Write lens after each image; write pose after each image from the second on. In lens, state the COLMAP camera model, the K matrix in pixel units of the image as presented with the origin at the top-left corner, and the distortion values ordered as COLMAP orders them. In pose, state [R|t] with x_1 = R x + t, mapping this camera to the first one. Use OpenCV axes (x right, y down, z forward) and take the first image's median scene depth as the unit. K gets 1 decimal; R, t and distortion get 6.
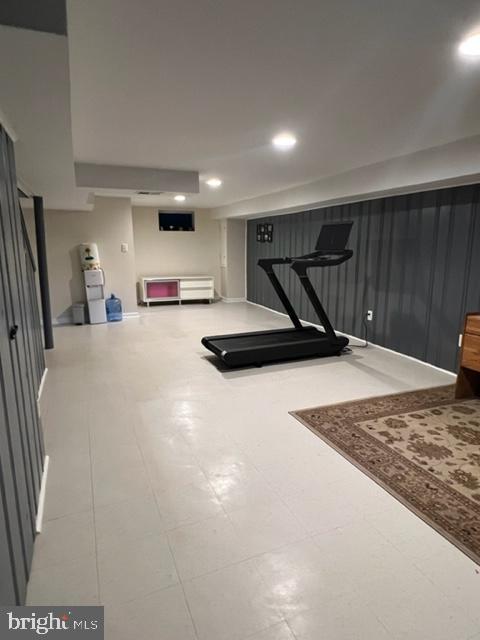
lens RADIAL K [[387.9, 0, 237.6], [0, 387.9, 321.2], [0, 0, 1]] dist [-0.000133, -0.001159]
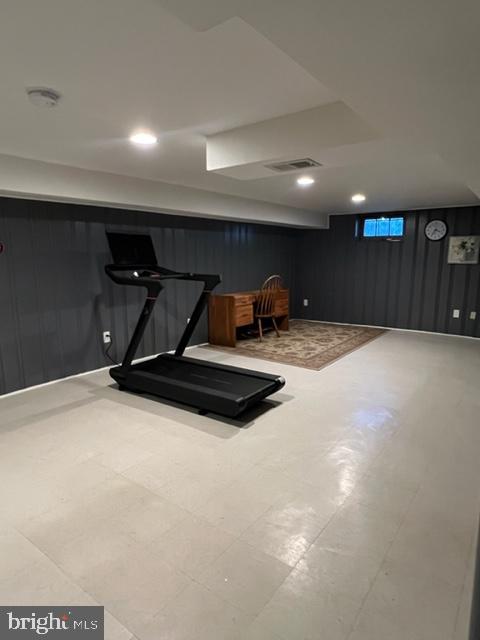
lens RADIAL K [[387.9, 0, 237.3], [0, 387.9, 319.1], [0, 0, 1]] dist [-0.000133, -0.001159]
pose [[-0.521292, -0.121479, 0.844688, -0.925846], [0.180975, 0.951566, 0.248537, -0.366953], [-0.833968, 0.282428, -0.474059, 1.927612]]
